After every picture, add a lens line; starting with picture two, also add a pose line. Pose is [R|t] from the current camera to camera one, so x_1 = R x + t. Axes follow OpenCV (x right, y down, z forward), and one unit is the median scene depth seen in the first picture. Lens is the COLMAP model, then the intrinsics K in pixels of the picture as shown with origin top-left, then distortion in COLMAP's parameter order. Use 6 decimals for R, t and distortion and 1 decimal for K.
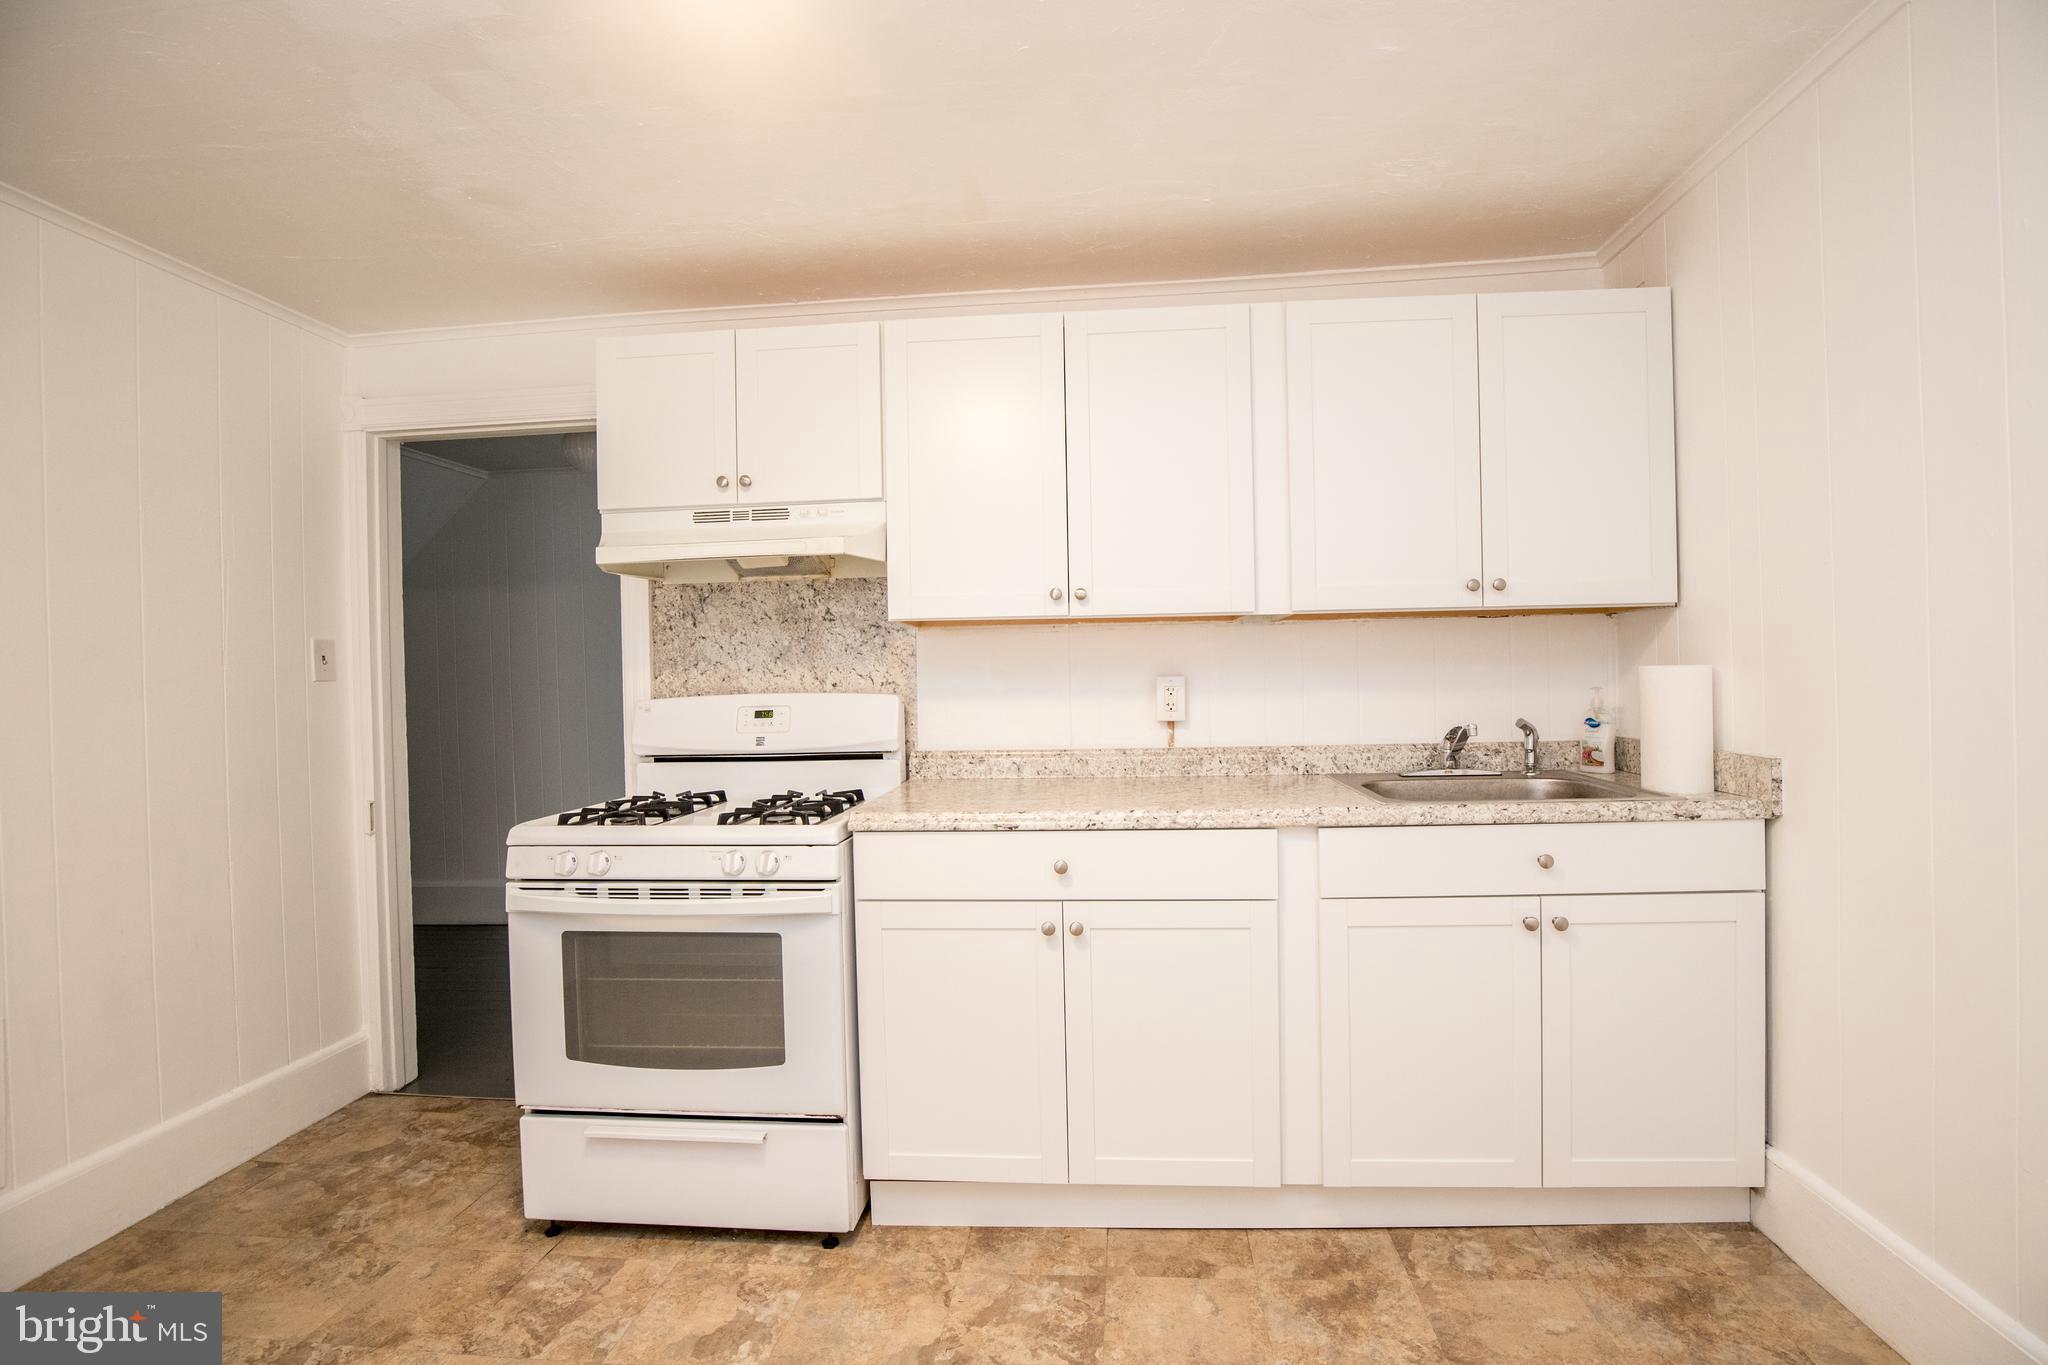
lens RADIAL K [[949.3, 0, 1024.0], [0, 949.3, 682.5], [0, 0, 1]] dist [-0.035191, 0.010560]
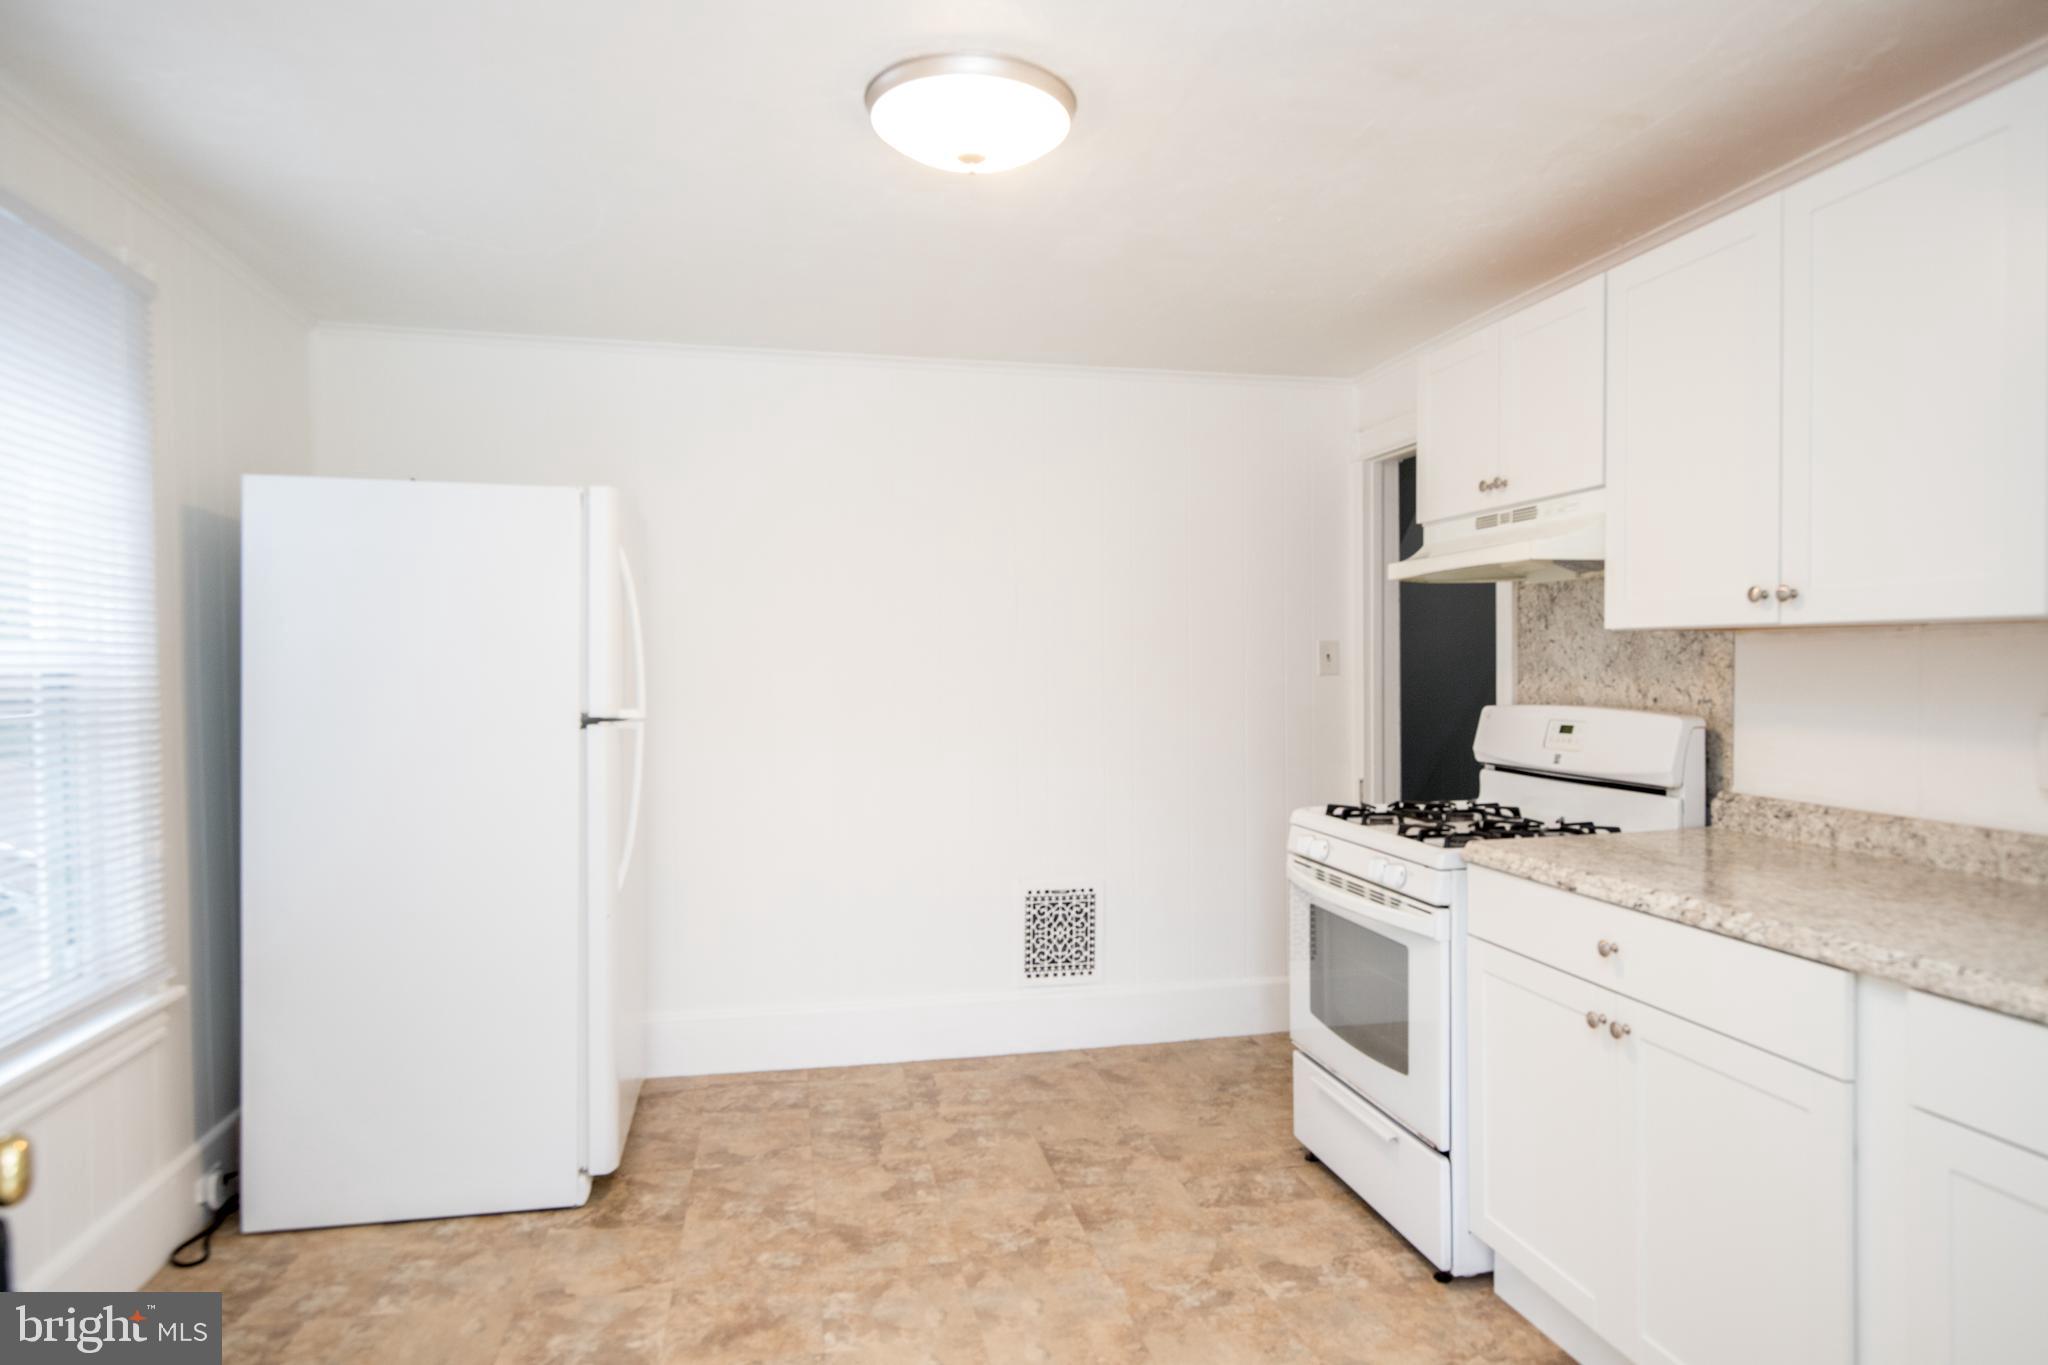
lens RADIAL K [[1184.1, 0, 1024.0], [0, 1184.1, 682.5], [0, 0, 1]] dist [0.001741, 0.000589]
pose [[0.302625, 0.035538, -0.952447, 0.661024], [-0.001583, 0.999322, 0.036784, -0.053369], [0.953108, -0.009624, 0.302476, 0.177531]]
